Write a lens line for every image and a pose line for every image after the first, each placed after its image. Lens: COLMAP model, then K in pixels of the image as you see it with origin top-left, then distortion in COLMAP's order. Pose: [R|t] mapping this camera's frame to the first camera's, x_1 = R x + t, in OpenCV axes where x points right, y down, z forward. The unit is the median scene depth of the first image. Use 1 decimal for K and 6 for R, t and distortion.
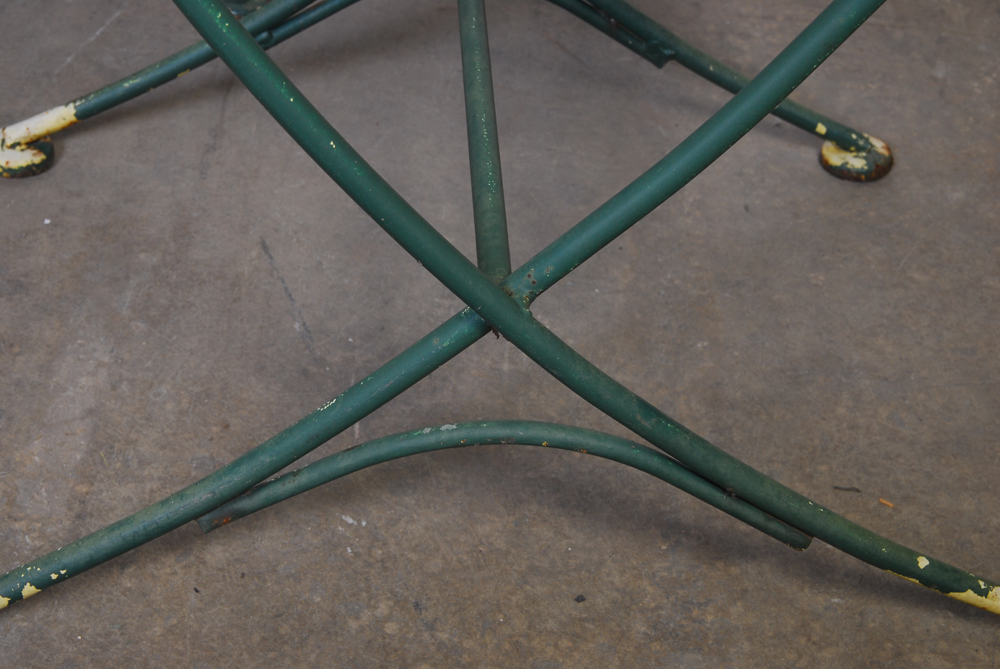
lens RADIAL K [[1787.9, 0, 481.8], [0, 1787.9, 347.0], [0, 0, 1]] dist [0.004503, 0.000000]
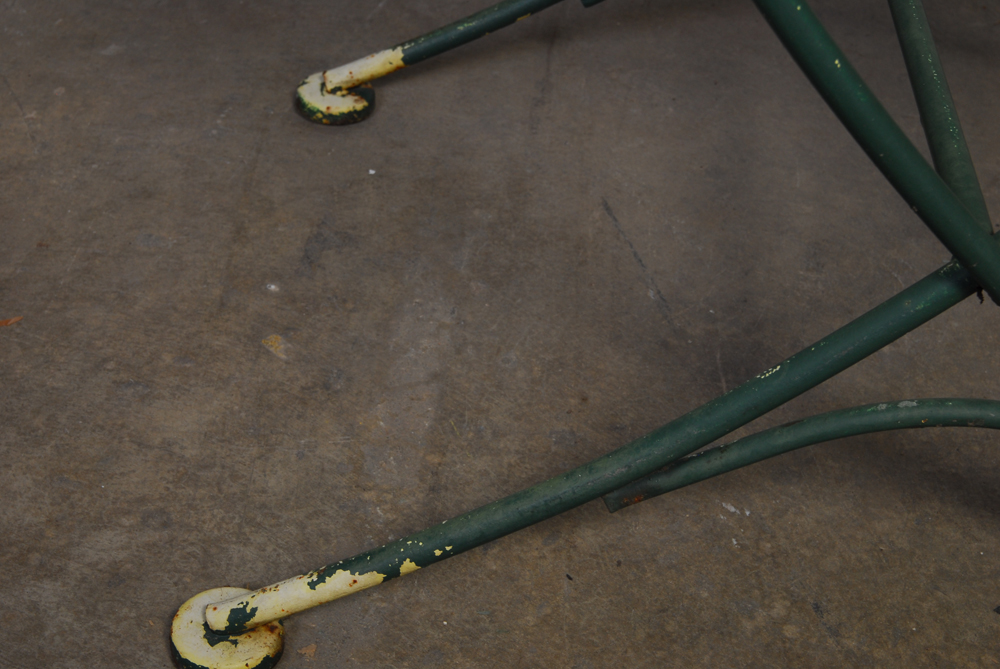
lens RADIAL K [[1787.9, 0, 504.4], [0, 1787.9, 337.4], [0, 0, 1]] dist [0.004503, 0.000000]
pose [[0.996954, 0.043345, -0.064843, -0.127239], [-0.043919, 0.999007, -0.007448, 0.022016], [0.064455, 0.010273, 0.997868, 0.094251]]
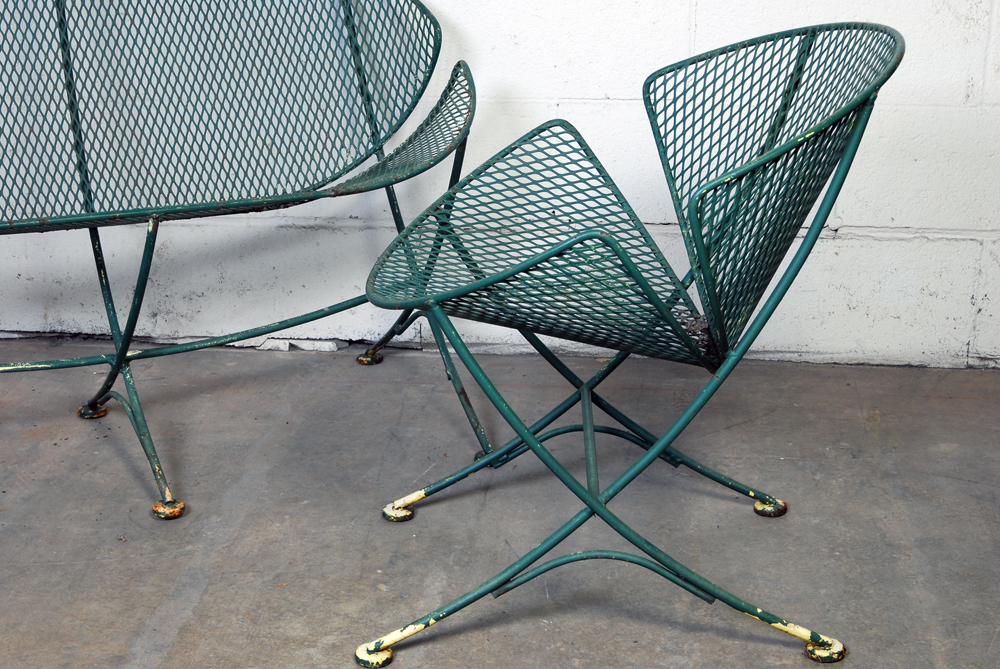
lens RADIAL K [[1799.8, 0, 505.0], [0, 1799.8, 369.5], [0, 0, 1]] dist [0.035413, 0.000000]
pose [[0.996000, -0.039257, -0.080271, 0.084752], [0.010596, 0.943874, -0.330136, 0.579419], [0.088726, 0.327965, 0.940514, -1.472481]]
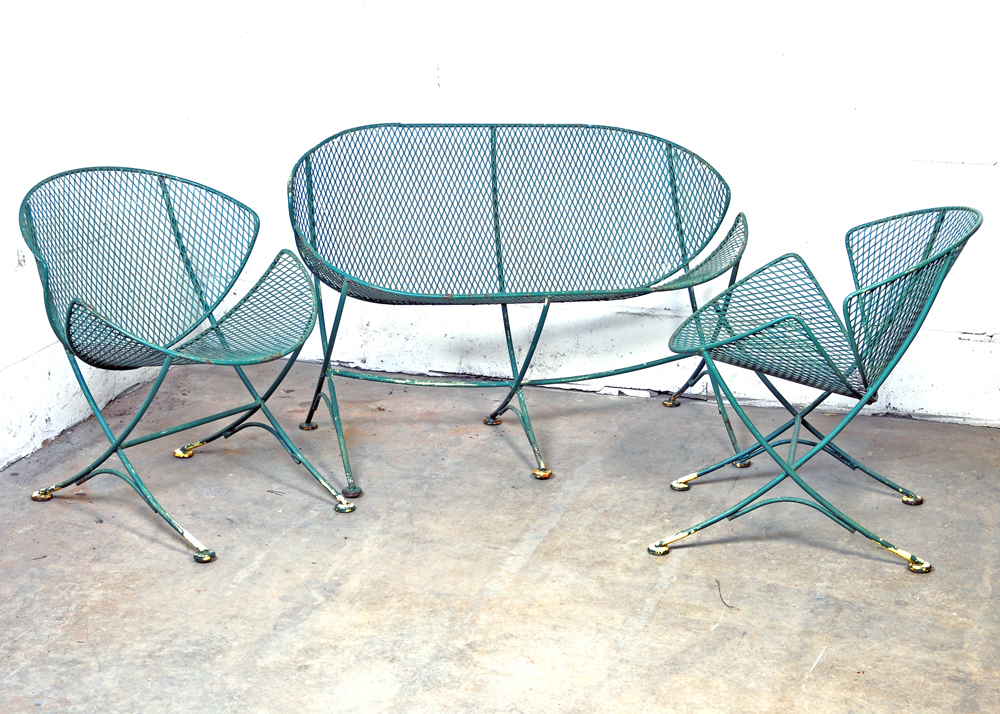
lens RADIAL K [[2034.4, 0, 500.9], [0, 2034.4, 361.3], [0, 0, 1]] dist [0.048971, 0.000000]
pose [[0.969186, 0.017002, -0.245742, 0.507151], [-0.115046, 0.913370, -0.390537, 1.638663], [0.217814, 0.406775, 0.887182, -3.584035]]
